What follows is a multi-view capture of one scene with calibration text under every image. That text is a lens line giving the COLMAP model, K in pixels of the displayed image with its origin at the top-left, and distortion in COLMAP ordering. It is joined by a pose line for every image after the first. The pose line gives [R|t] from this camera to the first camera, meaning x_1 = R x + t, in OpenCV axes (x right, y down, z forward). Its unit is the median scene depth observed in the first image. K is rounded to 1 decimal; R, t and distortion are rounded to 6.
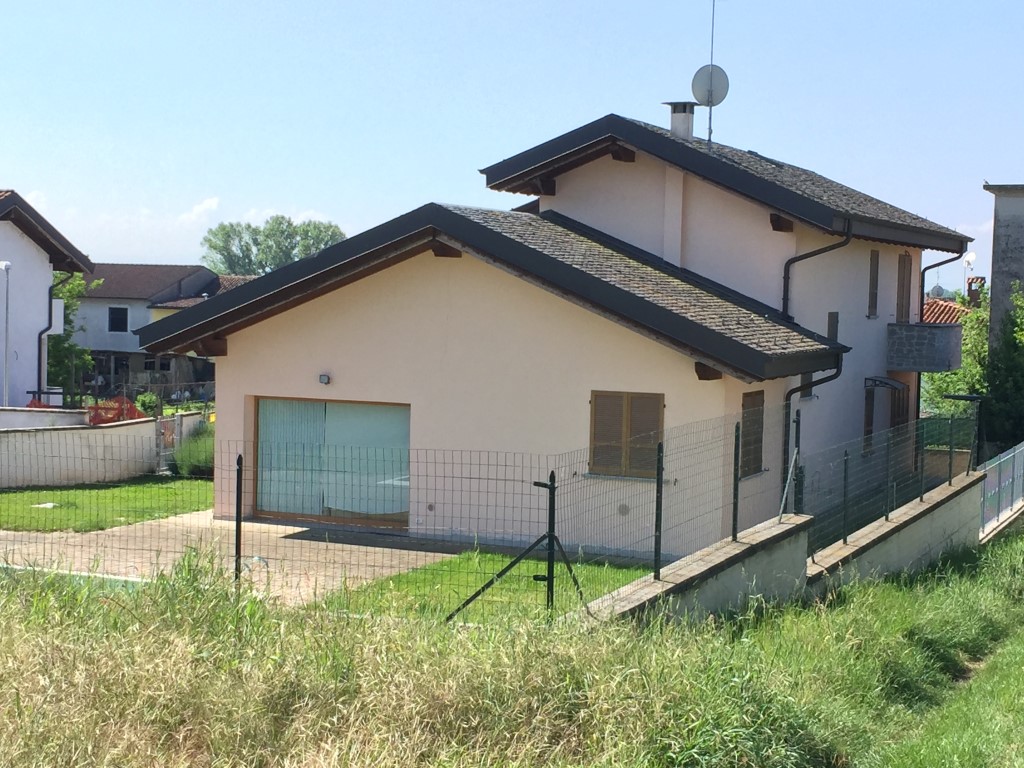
lens RADIAL K [[1734.5, 0, 510.9], [0, 1734.5, 383.6], [0, 0, 1]] dist [0.062952, 0.000000]
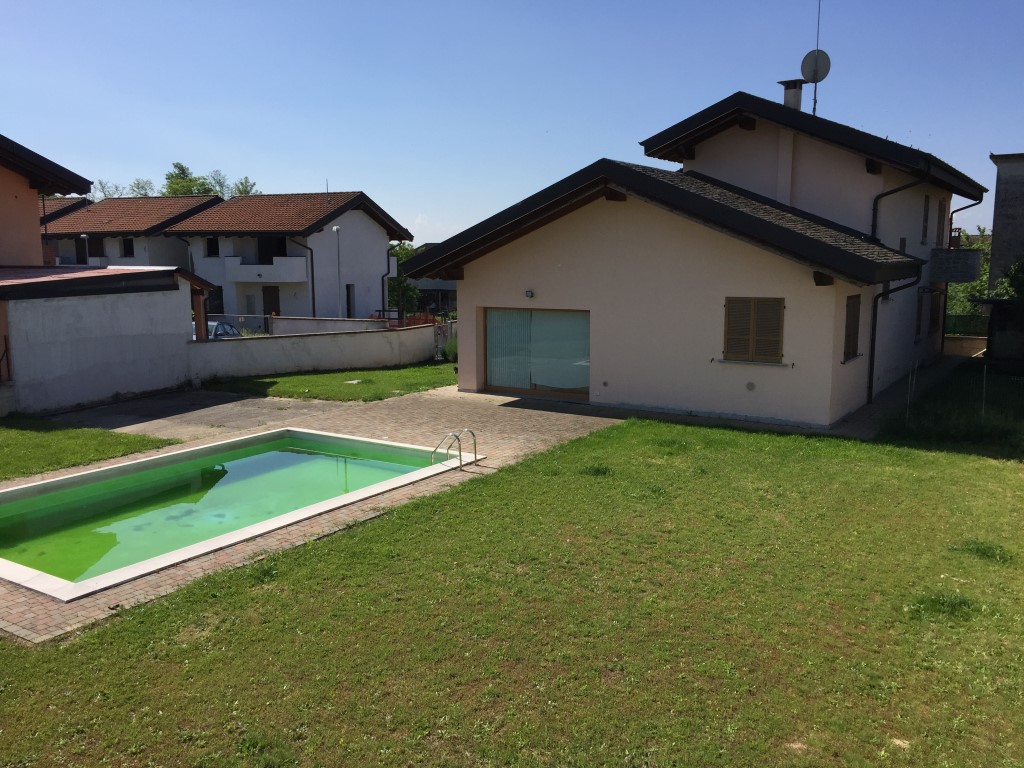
lens RADIAL K [[859.7, 0, 502.6], [0, 859.7, 382.4], [0, 0, 1]] dist [0.047372, -0.001990]
pose [[0.984498, -0.003222, -0.175365, -0.005482], [0.018453, 0.996185, 0.085291, 0.008617], [0.174421, -0.087205, 0.980802, 0.286167]]
